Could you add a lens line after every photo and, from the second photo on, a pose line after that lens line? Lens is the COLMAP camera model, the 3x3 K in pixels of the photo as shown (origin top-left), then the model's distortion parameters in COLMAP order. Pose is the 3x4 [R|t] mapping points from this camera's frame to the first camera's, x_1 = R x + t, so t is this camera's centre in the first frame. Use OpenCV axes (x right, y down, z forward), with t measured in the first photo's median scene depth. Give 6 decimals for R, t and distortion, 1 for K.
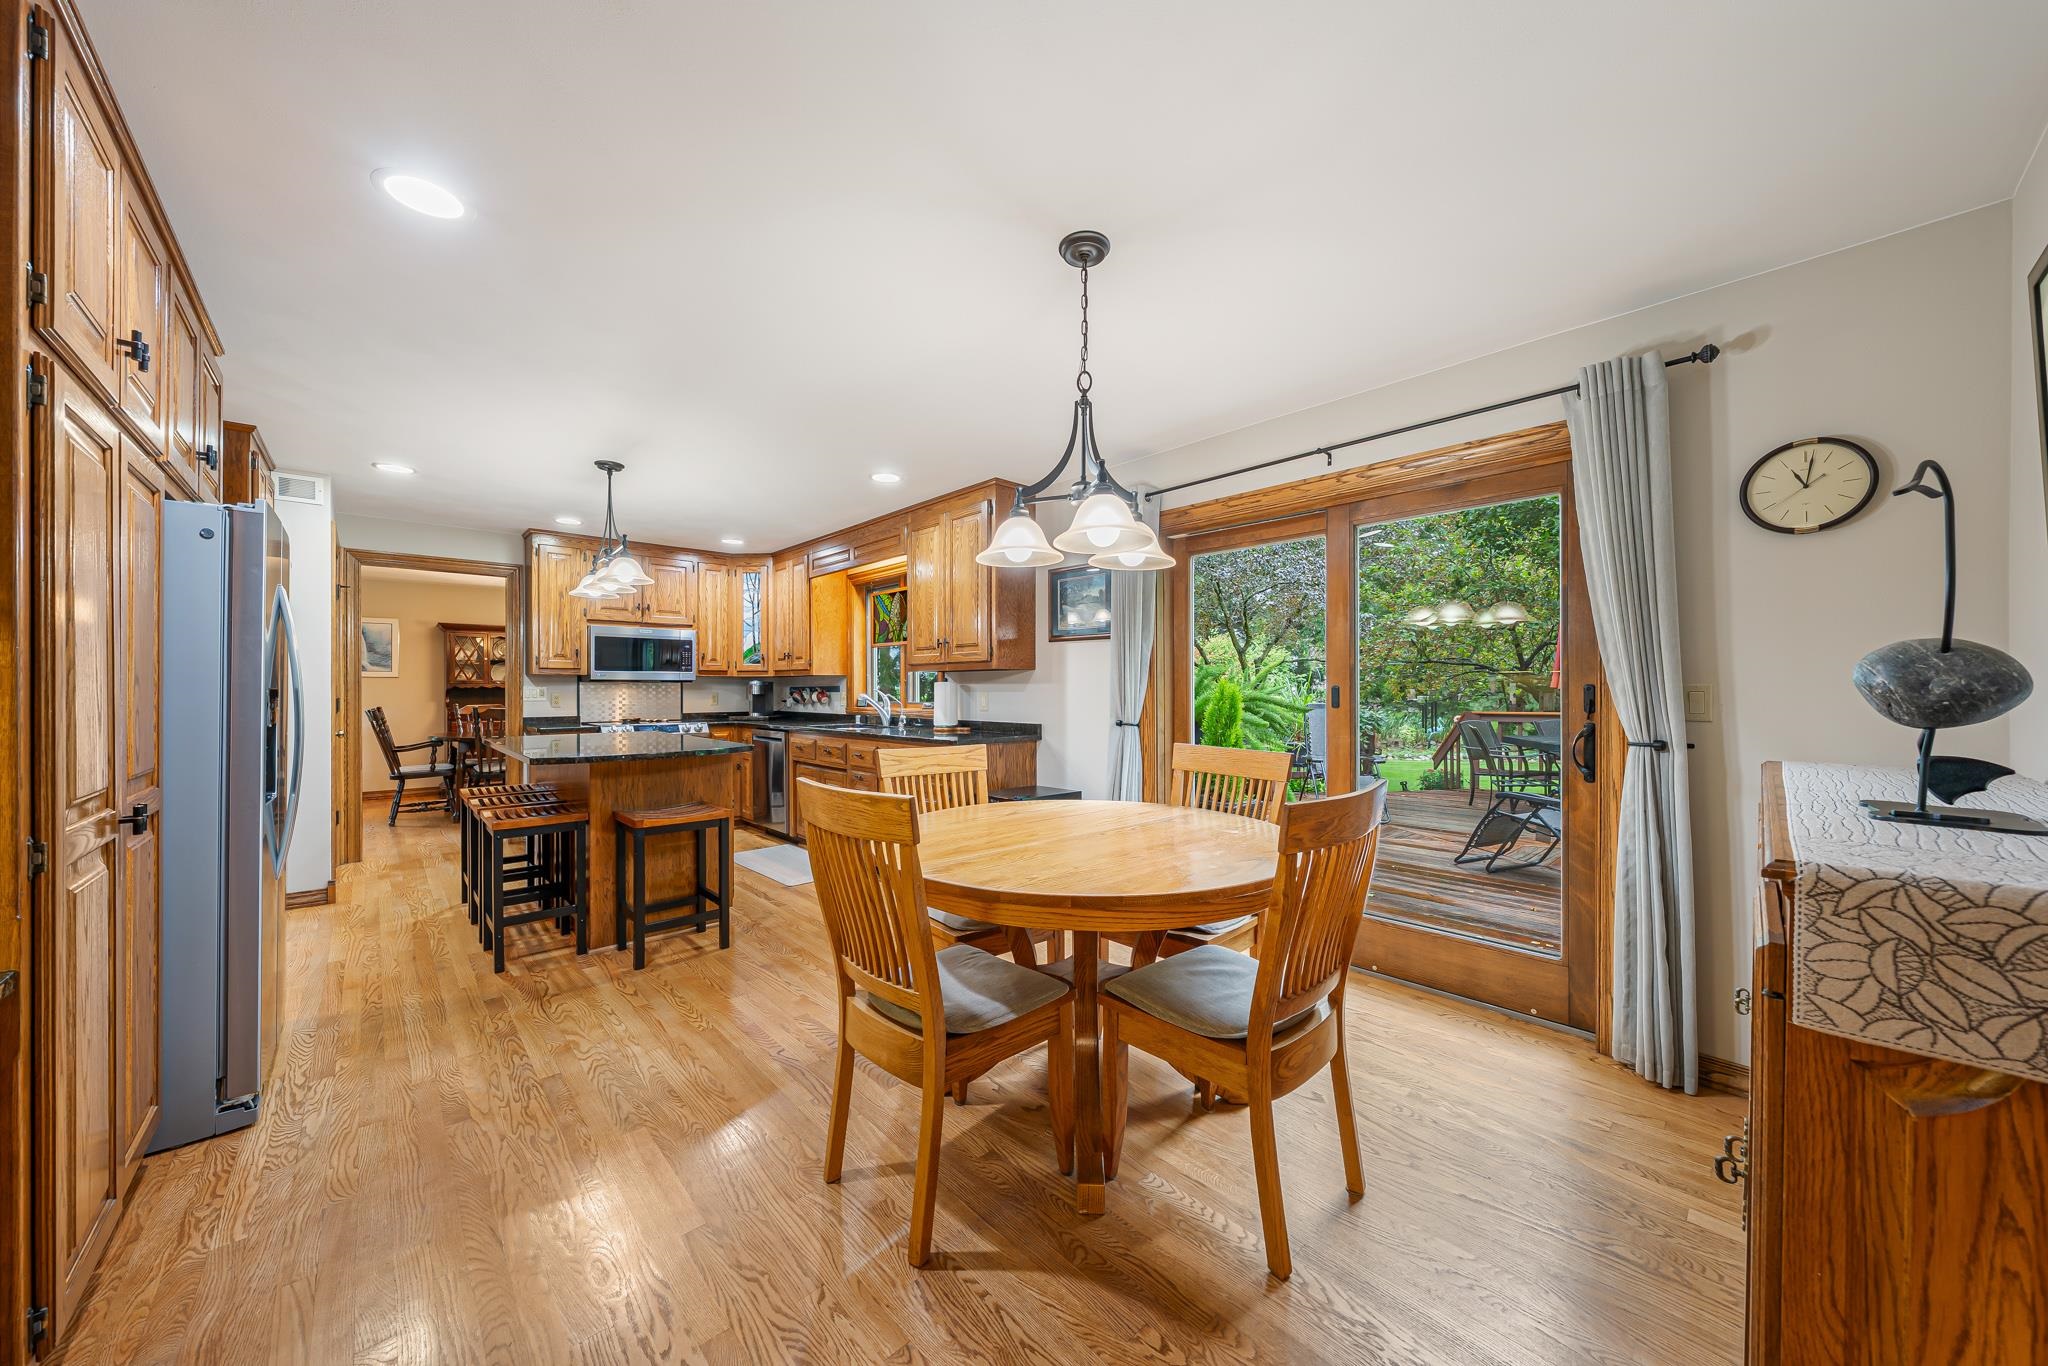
lens RADIAL K [[727.0, 0, 1032.3], [0, 727.0, 687.5], [0, 0, 1]] dist [0.000792, 0.000011]
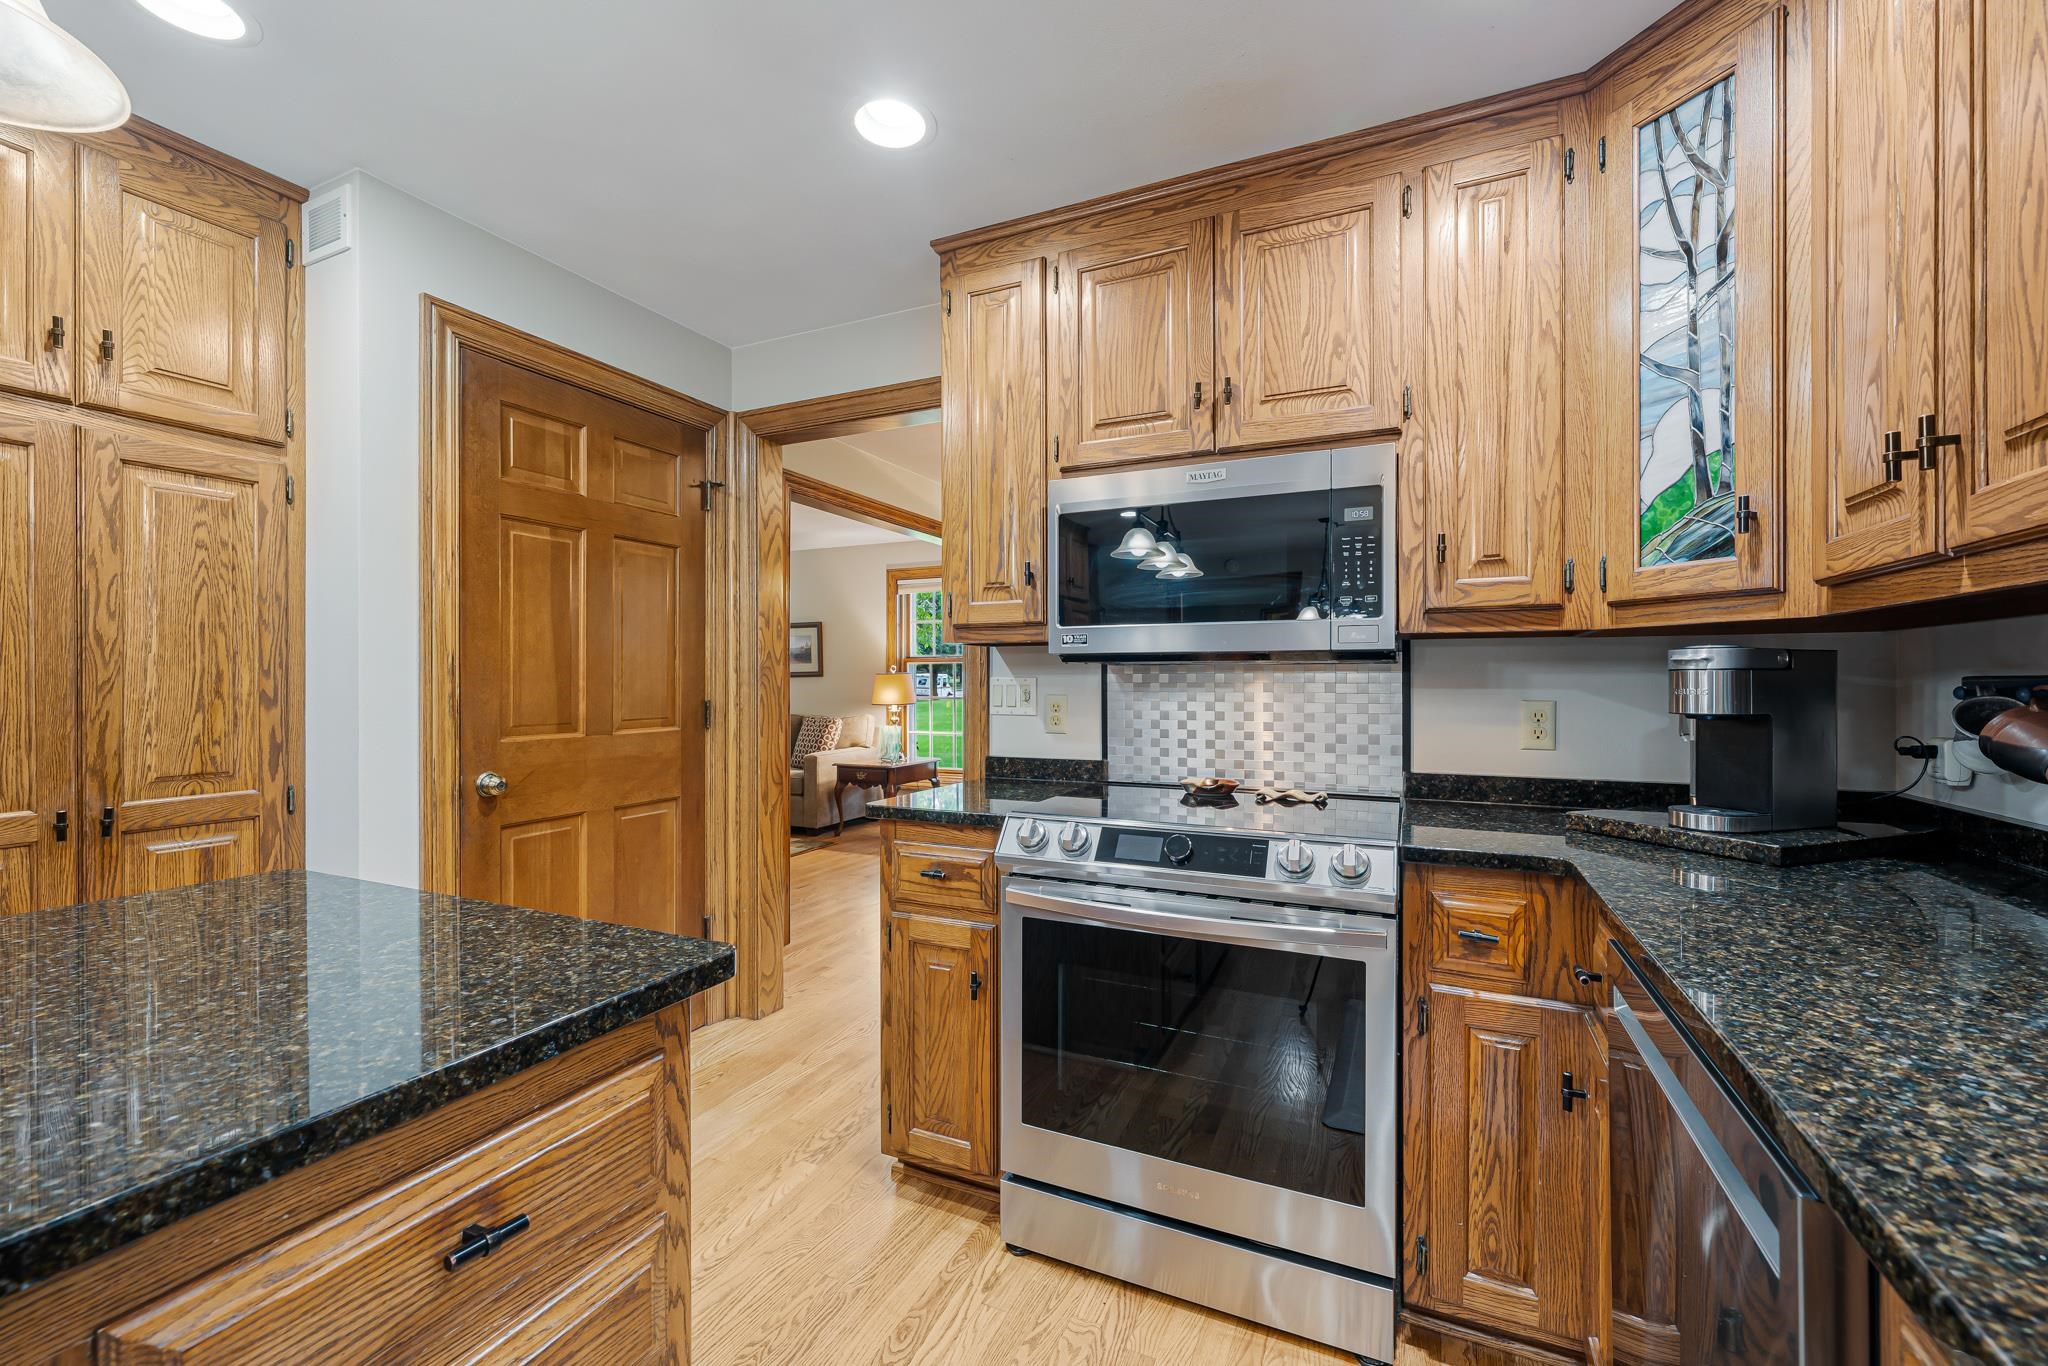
lens RADIAL K [[825.8, 0, 1024.0], [0, 825.8, 683.0], [0, 0, 1]] dist [-0.008278, 0.000225]
pose [[0.377528, 0.002507, -0.925995, -0.267664], [0.000321, 0.999996, 0.002838, 0.000200], [0.925998, -0.001369, 0.377526, 0.812170]]
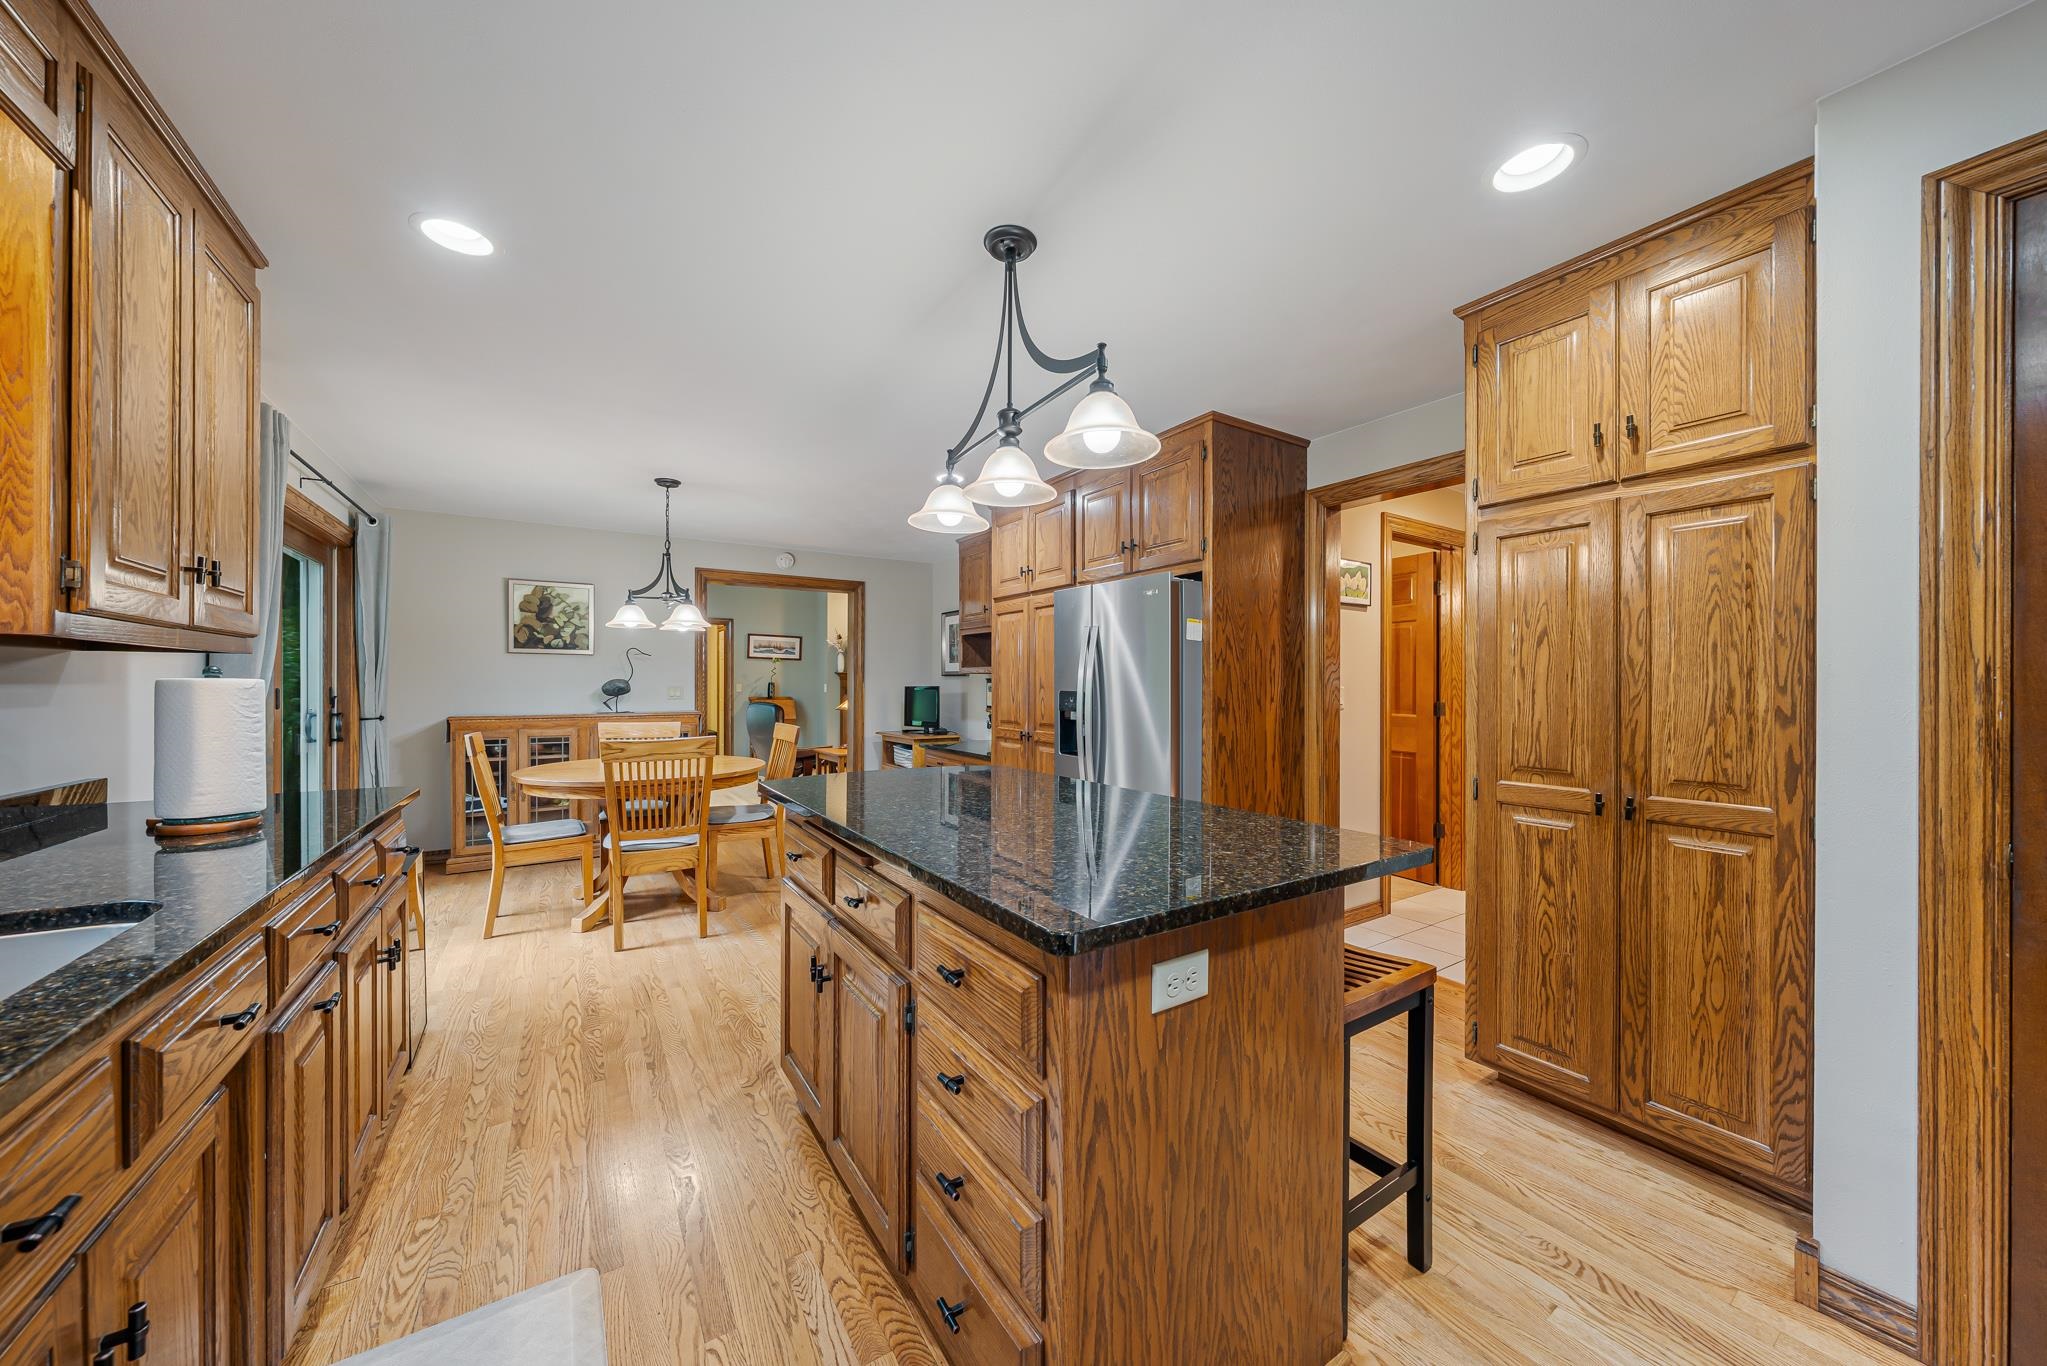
lens RADIAL K [[705.5, 0, 1023.5], [0, 705.5, 683.0], [0, 0, 1]] dist [-0.006870, 0.000061]
pose [[-0.985192, -0.000653, 0.171452, -0.443997], [-0.001119, 0.999996, -0.002623, -0.004350], [-0.171450, -0.002776, -0.985189, 0.970509]]
